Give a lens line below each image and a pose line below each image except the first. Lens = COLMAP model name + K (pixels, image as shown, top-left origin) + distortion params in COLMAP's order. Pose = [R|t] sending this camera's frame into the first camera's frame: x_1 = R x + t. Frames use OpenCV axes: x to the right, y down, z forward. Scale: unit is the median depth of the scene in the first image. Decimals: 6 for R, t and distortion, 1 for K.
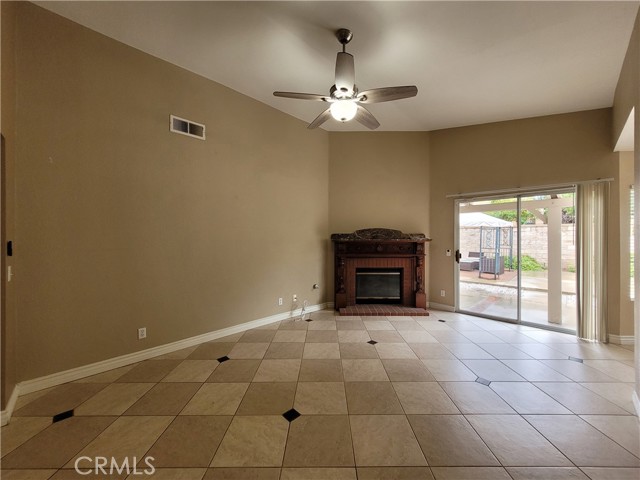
lens RADIAL K [[251.4, 0, 319.6], [0, 251.4, 241.6], [0, 0, 1]] dist [-0.001063, 0.000549]
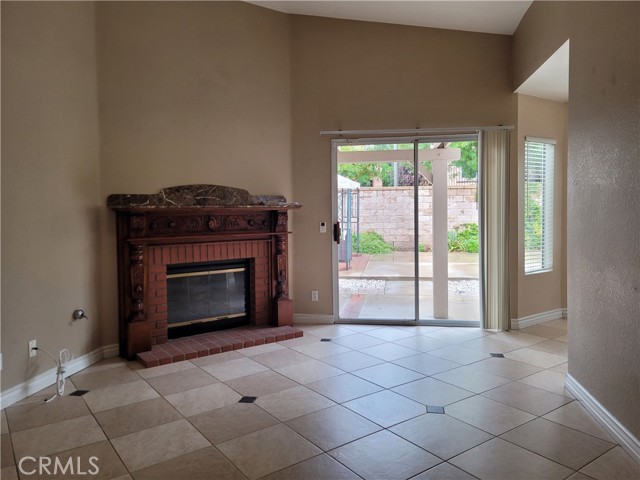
lens RADIAL K [[483.8, 0, 323.0], [0, 483.8, 233.0], [0, 0, 1]] dist [0.043462, -0.012655]
pose [[0.801009, -0.038011, 0.597444, -0.181936], [0.018501, 0.999077, 0.038759, 0.012650], [-0.598366, -0.019993, 0.800974, 0.071209]]
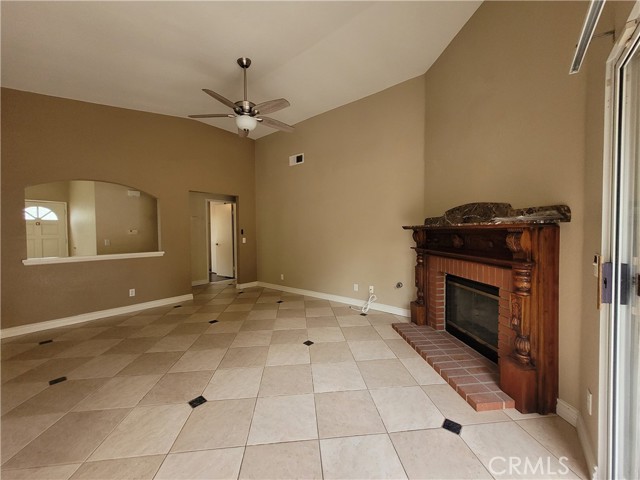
lens RADIAL K [[251.4, 0, 323.8], [0, 251.4, 238.7], [0, 0, 1]] dist [-0.001063, 0.000549]
pose [[0.115772, 0.029916, -0.992825, 0.764308], [-0.011638, 0.999519, 0.028761, 0.009962], [0.993208, 0.008224, 0.116065, 0.677334]]
